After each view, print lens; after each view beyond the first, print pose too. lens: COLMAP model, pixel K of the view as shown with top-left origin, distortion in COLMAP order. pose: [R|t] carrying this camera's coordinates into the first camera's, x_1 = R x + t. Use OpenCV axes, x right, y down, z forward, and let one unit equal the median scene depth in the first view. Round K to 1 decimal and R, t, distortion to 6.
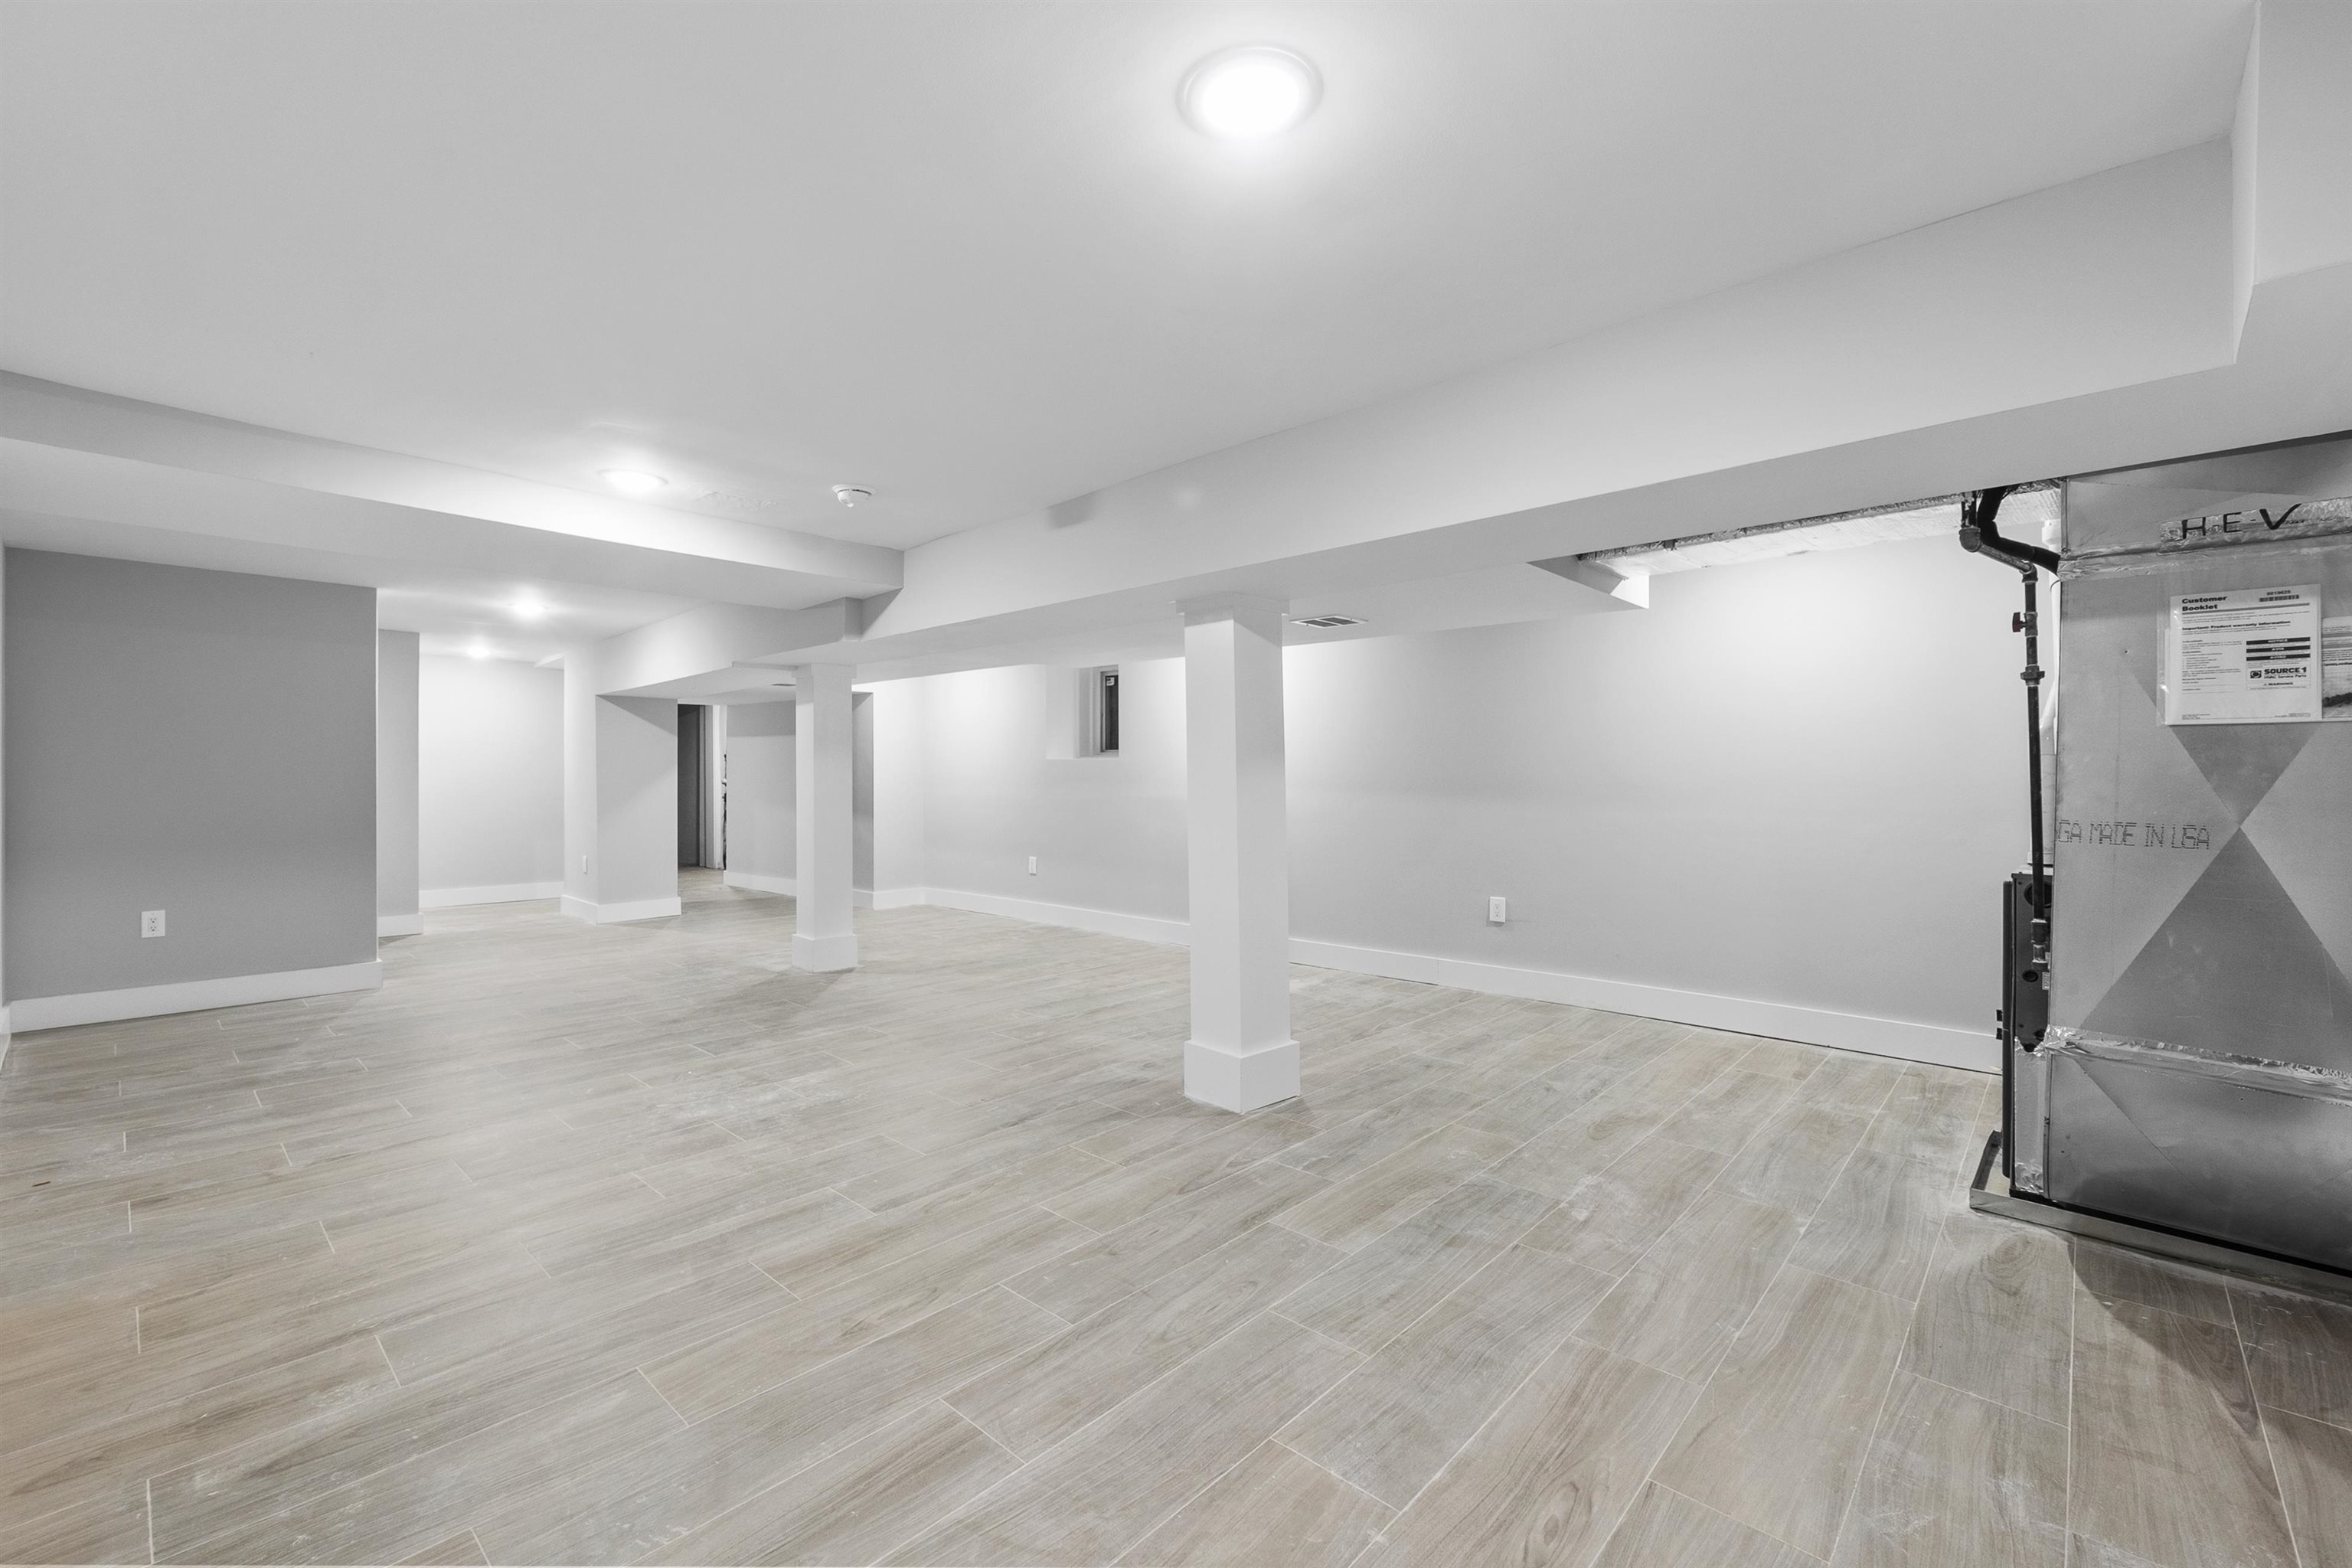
lens RADIAL K [[994.3, 0, 1172.1], [0, 994.3, 777.2], [0, 0, 1]] dist [-0.006470, -0.000441]
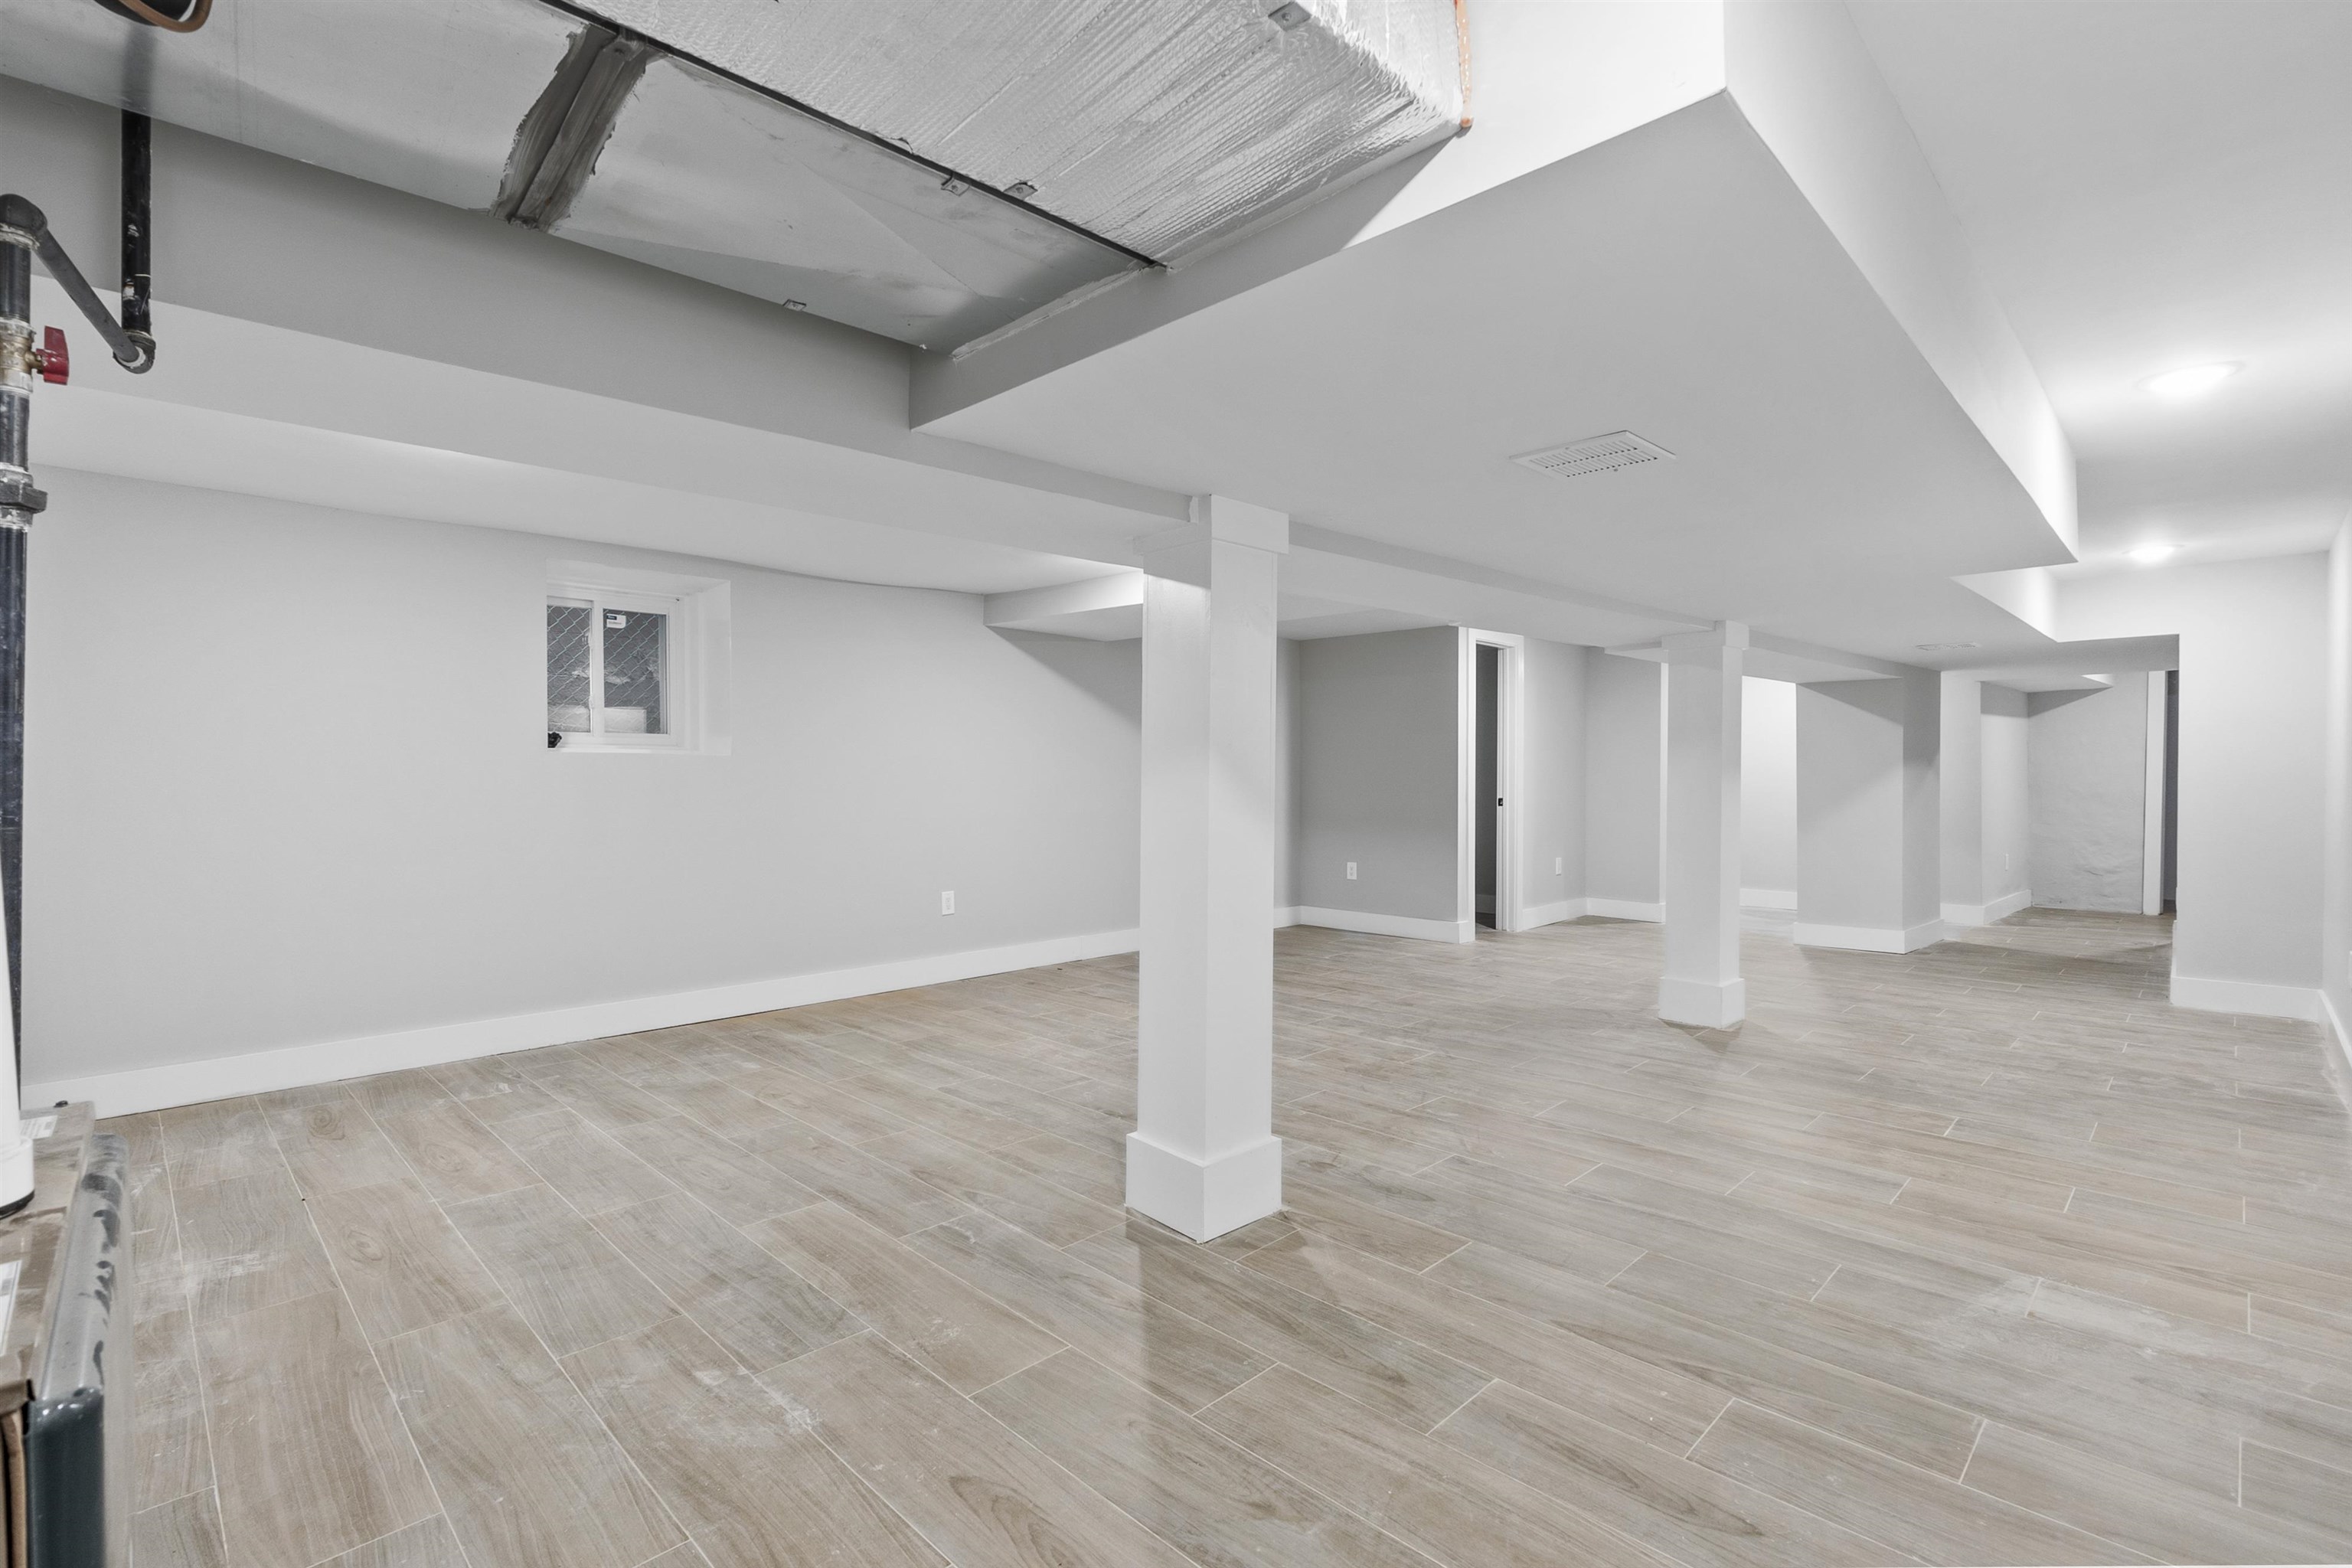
lens RADIAL K [[1073.7, 0, 1162.5], [0, 1073.7, 779.6], [0, 0, 1]] dist [-0.002310, -0.000852]
pose [[-0.045850, 0.006764, -0.998925, 1.167409], [-0.004117, 0.999967, 0.006960, -0.010870], [0.998940, 0.004432, -0.045821, 1.344676]]
